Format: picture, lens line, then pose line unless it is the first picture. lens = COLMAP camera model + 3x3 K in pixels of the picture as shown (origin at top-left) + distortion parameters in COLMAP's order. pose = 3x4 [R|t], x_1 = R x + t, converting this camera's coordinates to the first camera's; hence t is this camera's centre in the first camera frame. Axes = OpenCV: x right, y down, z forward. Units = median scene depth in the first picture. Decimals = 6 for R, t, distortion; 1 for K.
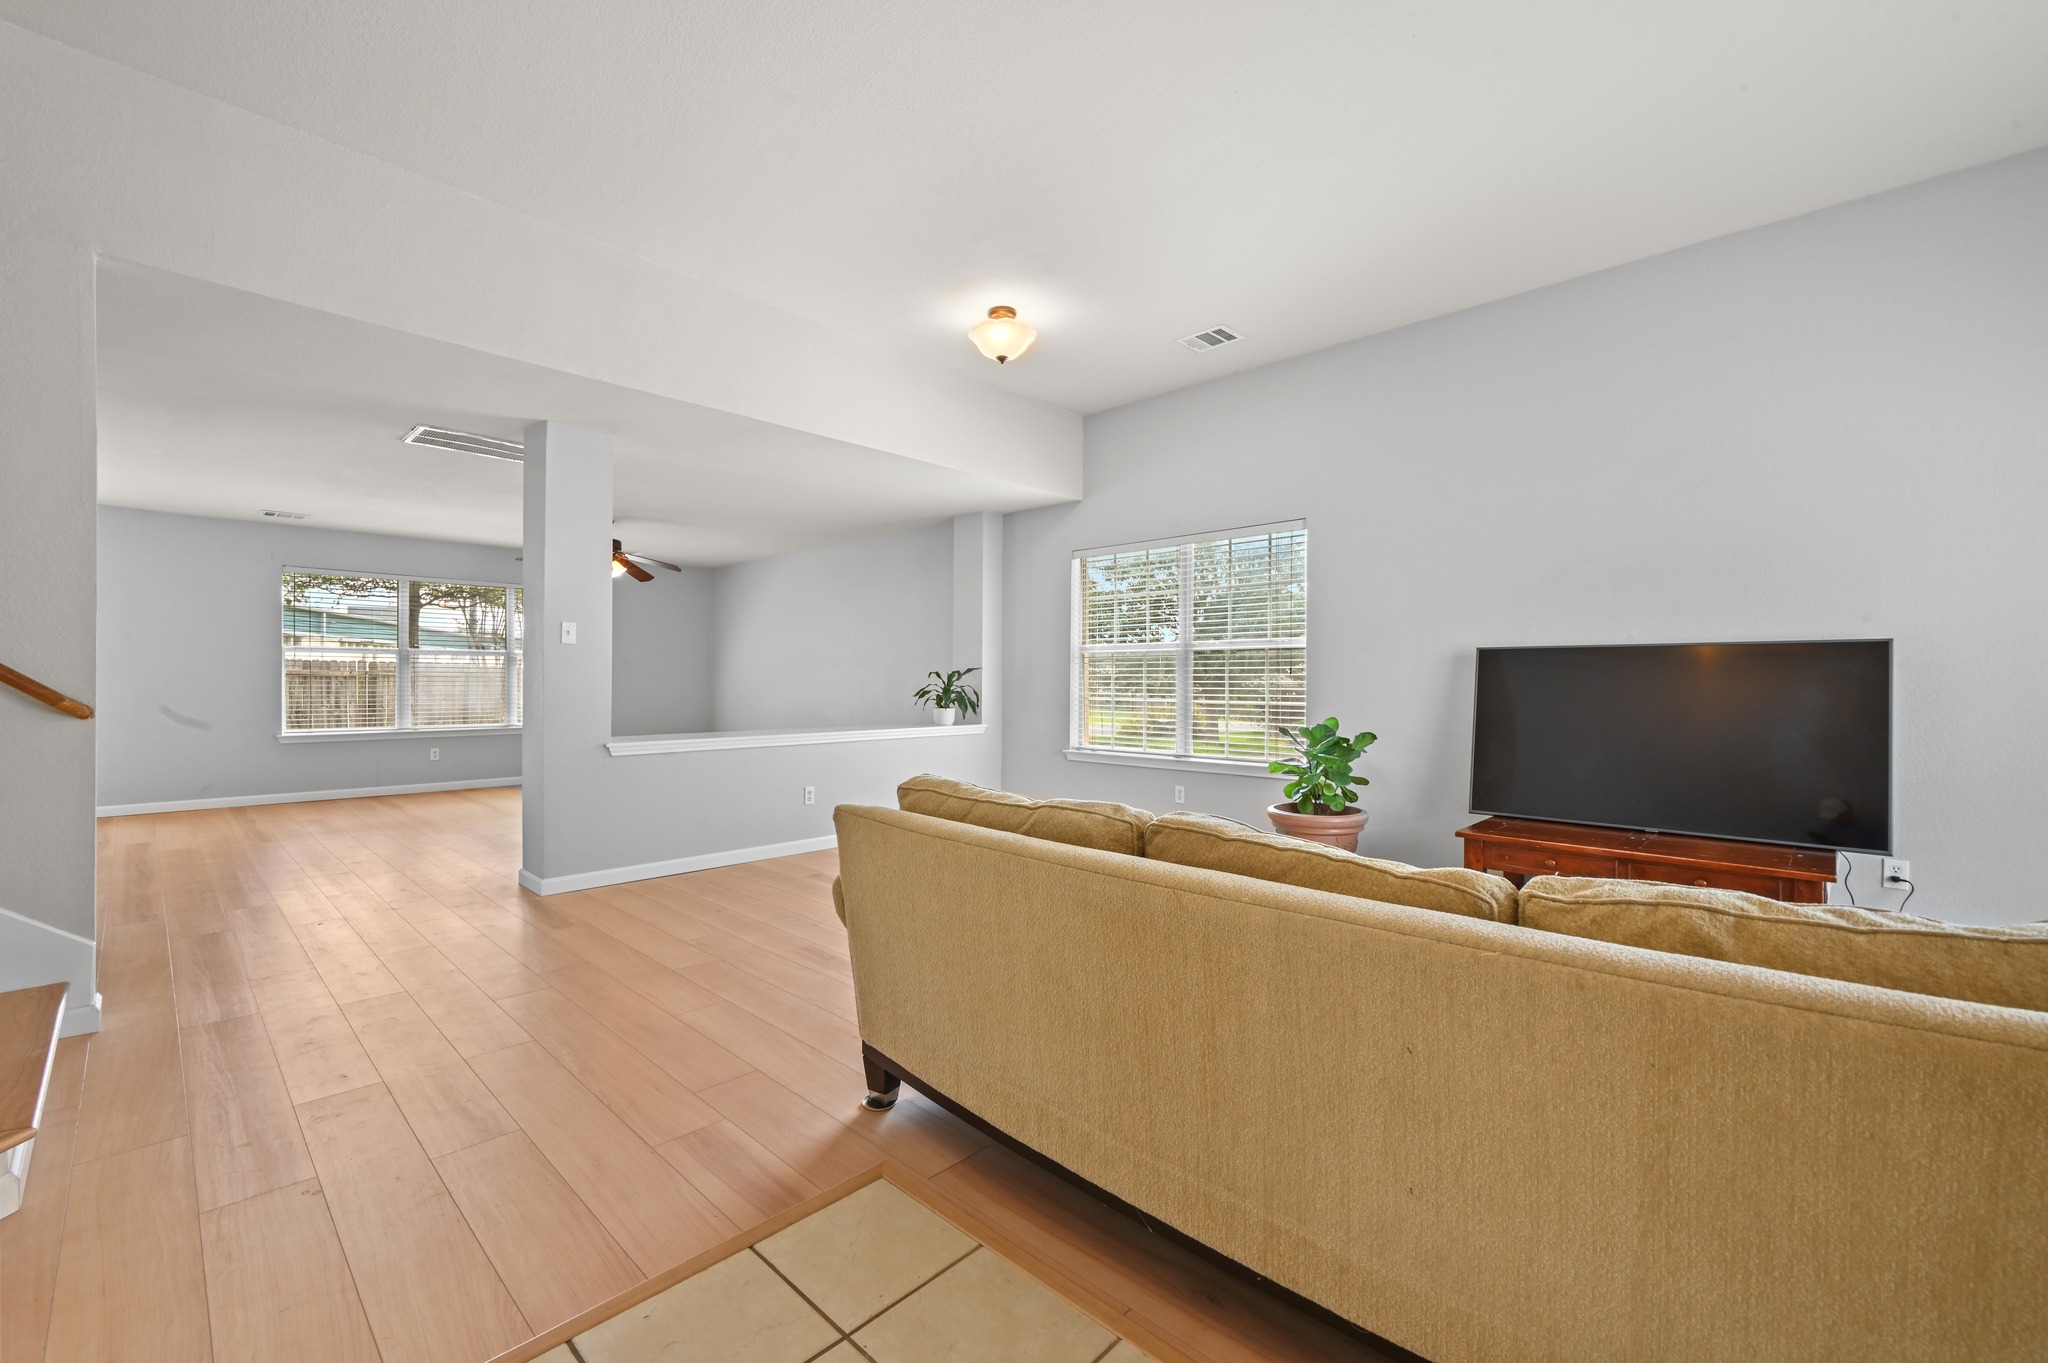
lens RADIAL K [[841.1, 0, 1004.6], [0, 841.1, 680.9], [0, 0, 1]] dist [0.000283, 0.000071]
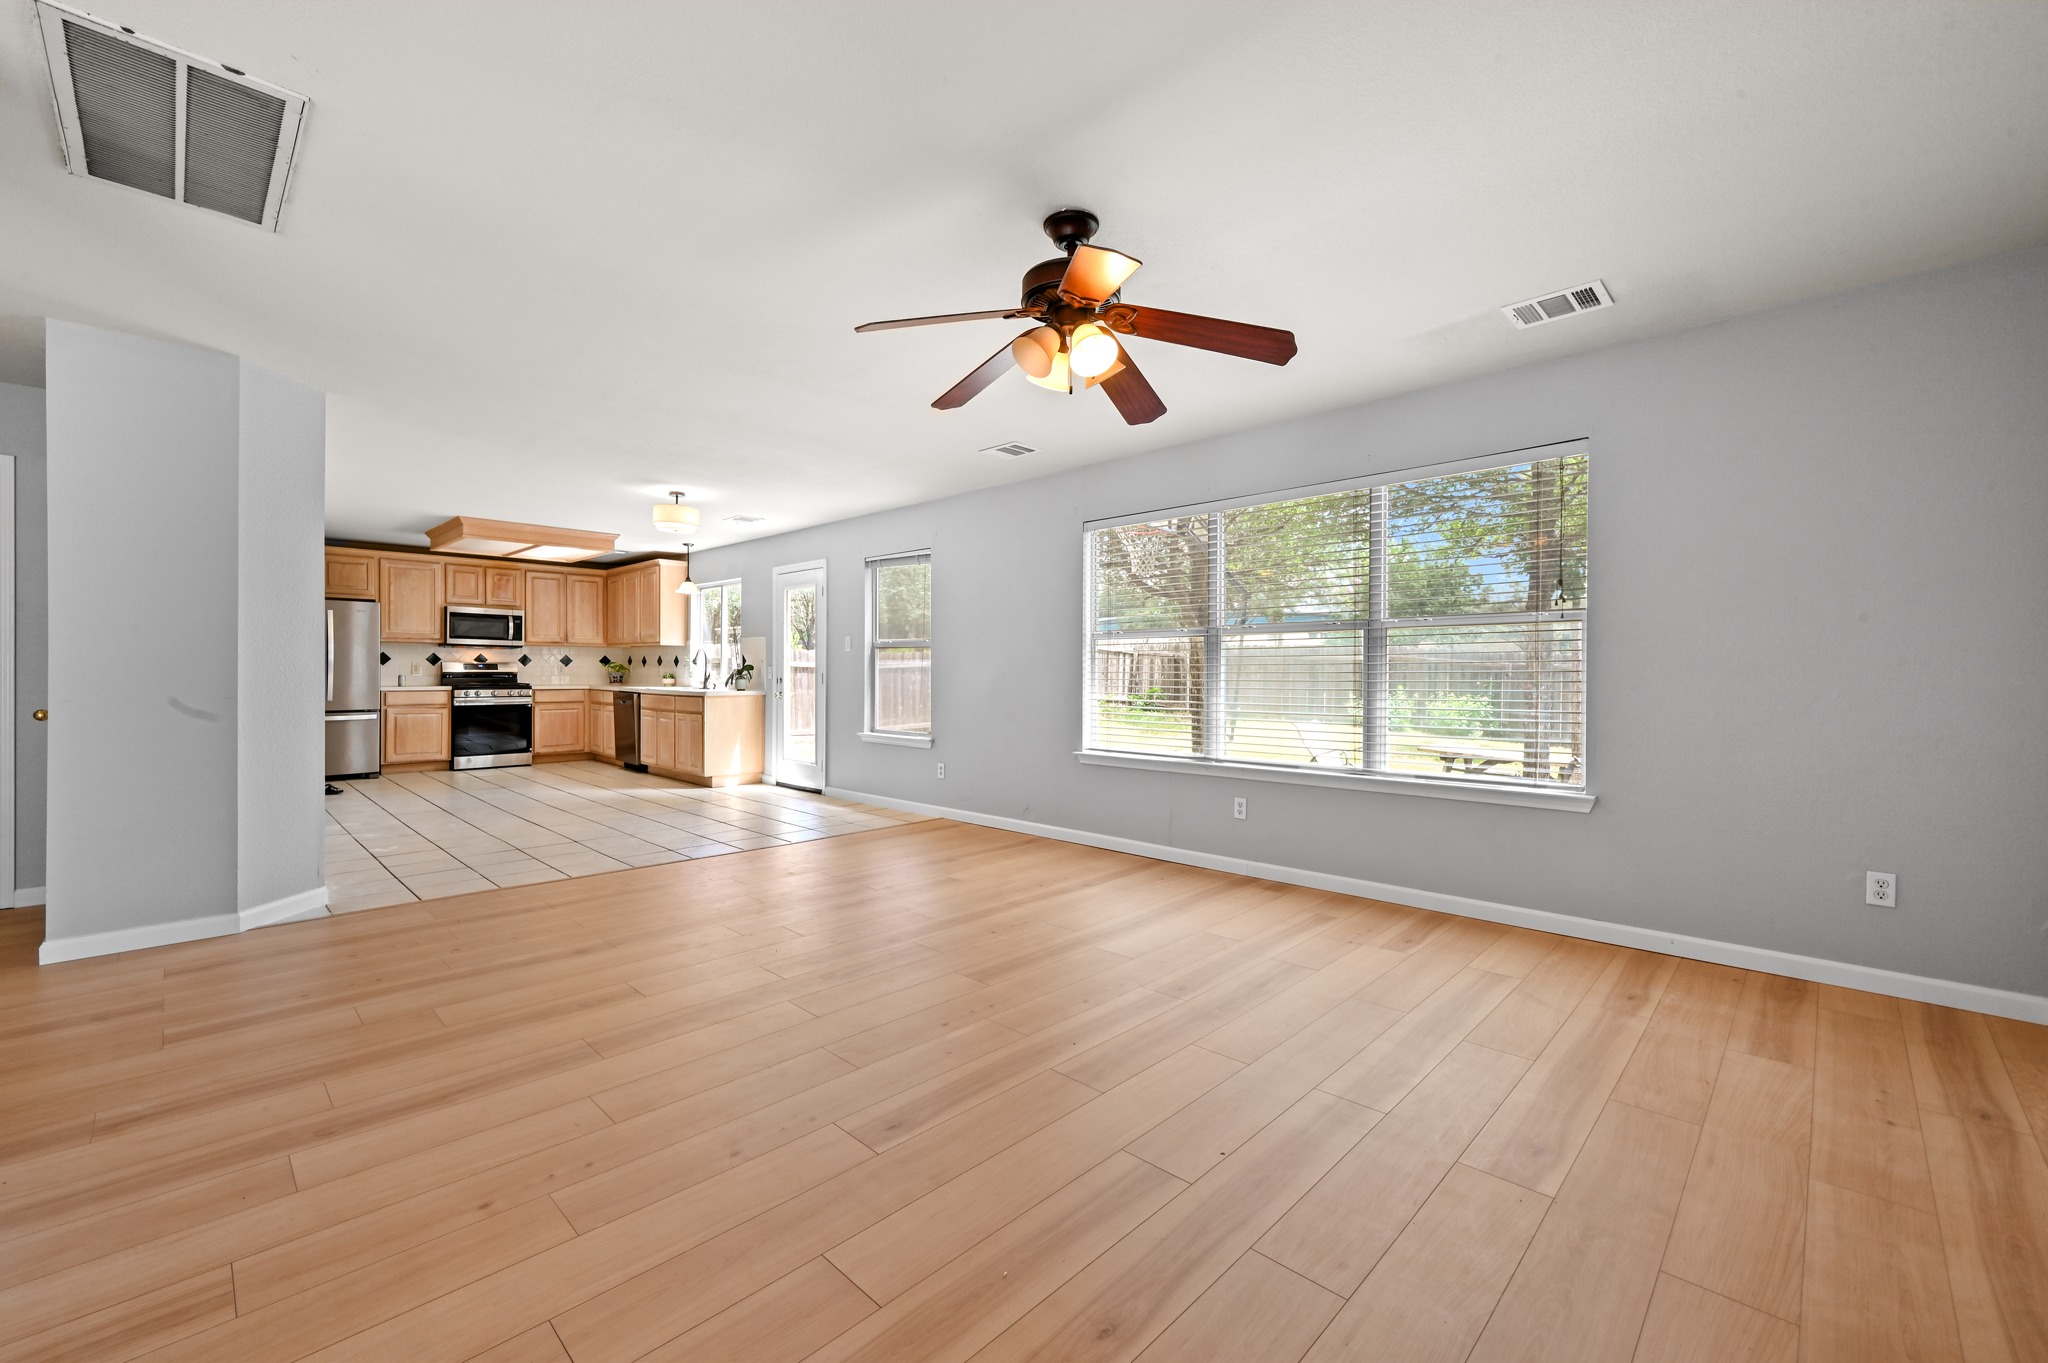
lens RADIAL K [[828.4, 0, 1000.6], [0, 828.4, 676.5], [0, 0, 1]] dist [0.001729, 0.000384]
pose [[-0.020288, 0.000702, -0.999794, -0.144827], [-0.003587, 0.999993, 0.000775, -0.001827], [0.999788, 0.003602, -0.020286, 1.055346]]
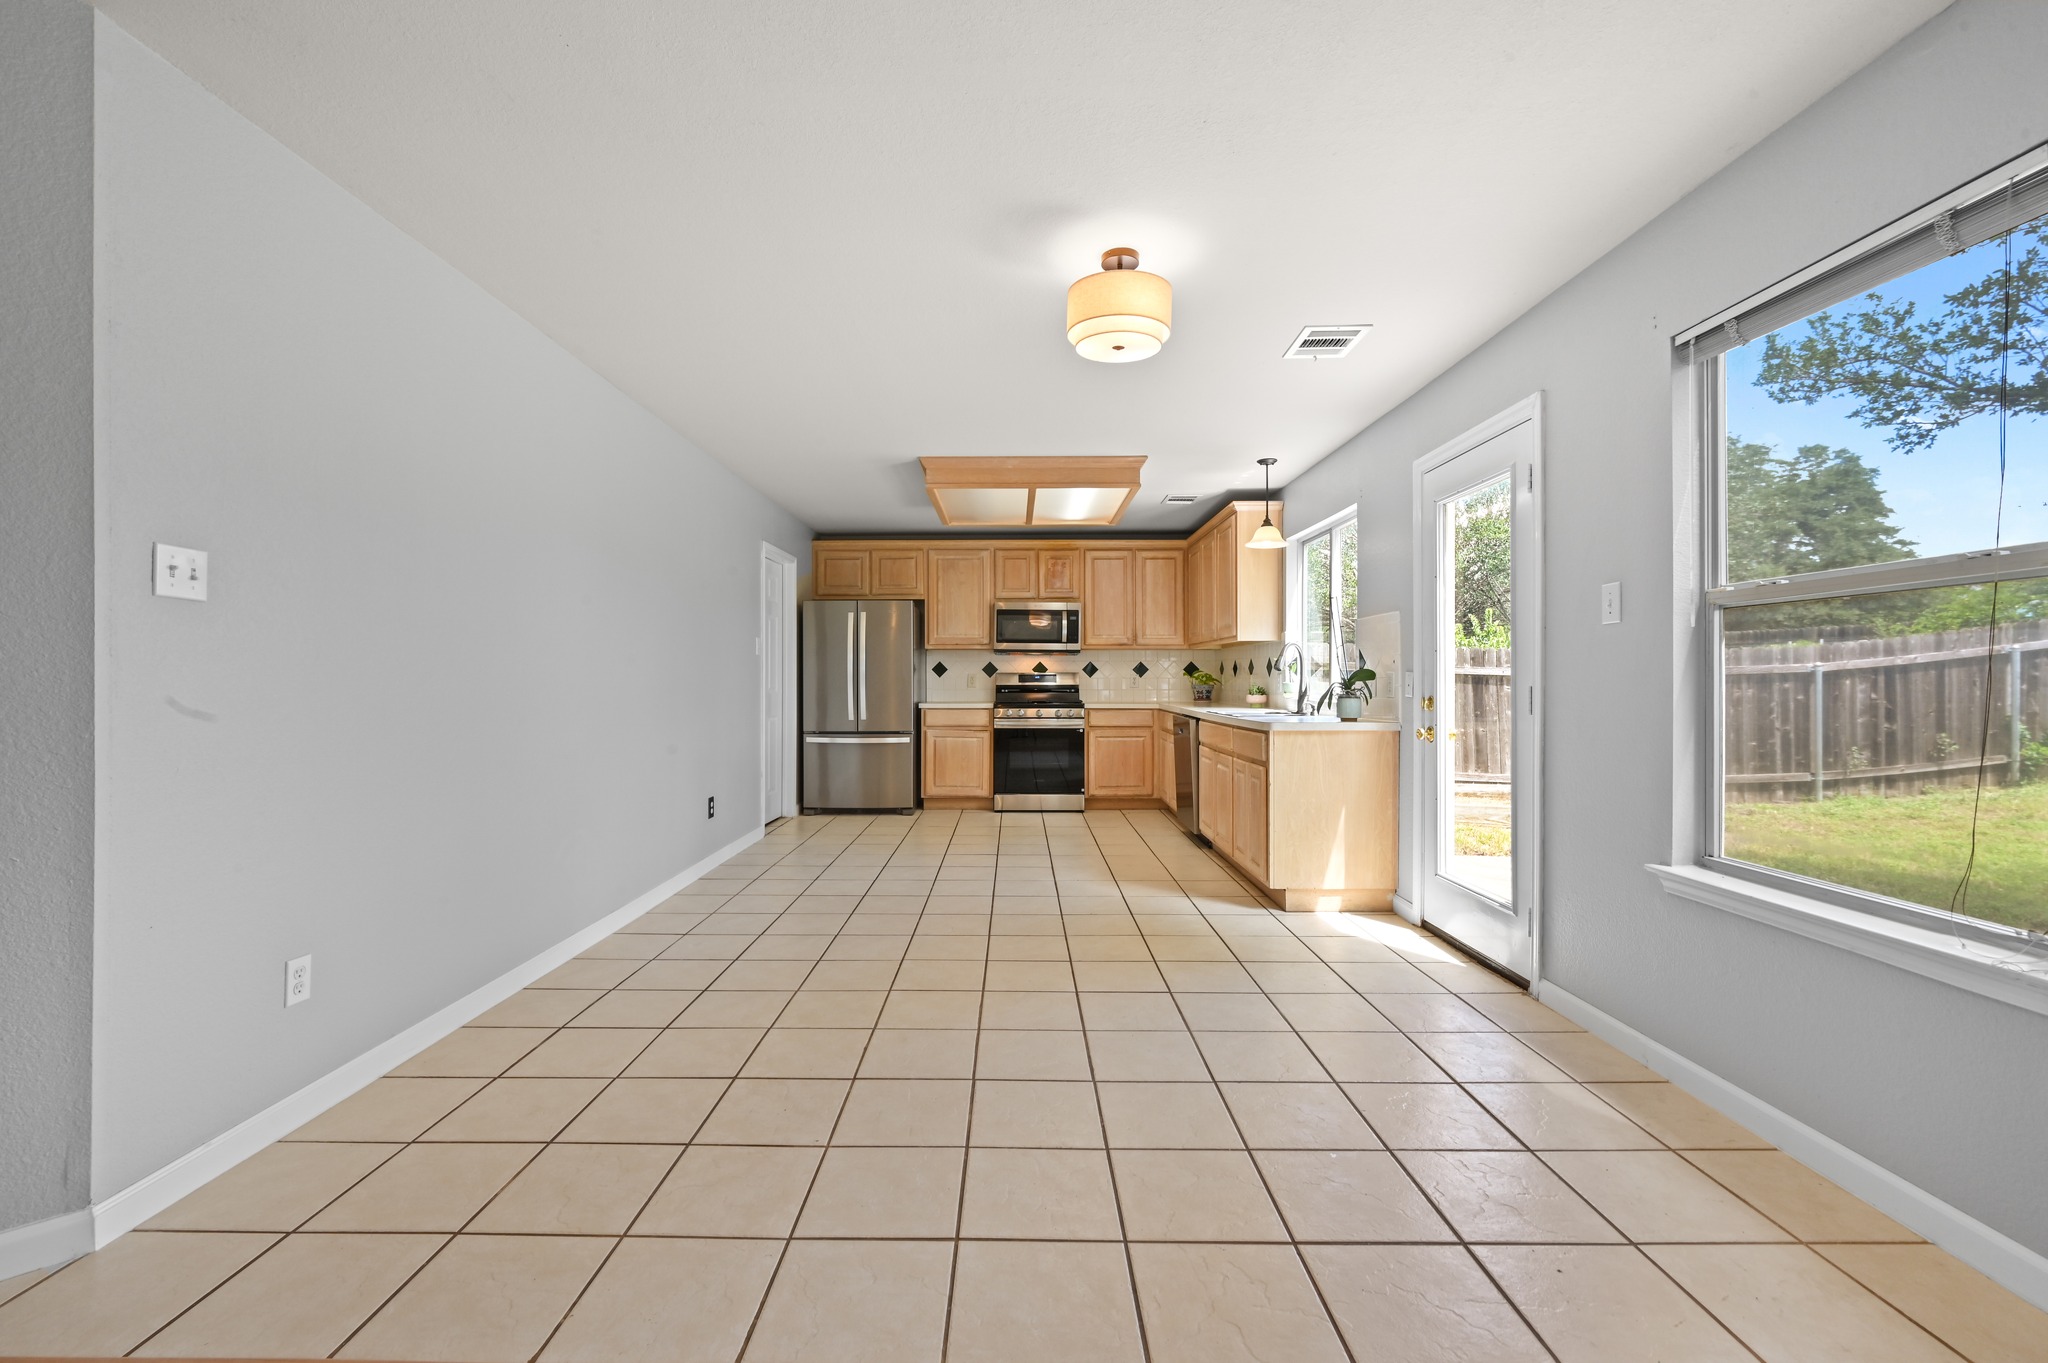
lens RADIAL K [[841.1, 0, 1004.6], [0, 841.1, 680.9], [0, 0, 1]] dist [0.000283, 0.000071]
pose [[-0.726603, -0.006399, -0.687027, -0.760317], [-0.002985, 0.999977, -0.006157, -0.003831], [0.687051, -0.002423, -0.726606, 0.922375]]
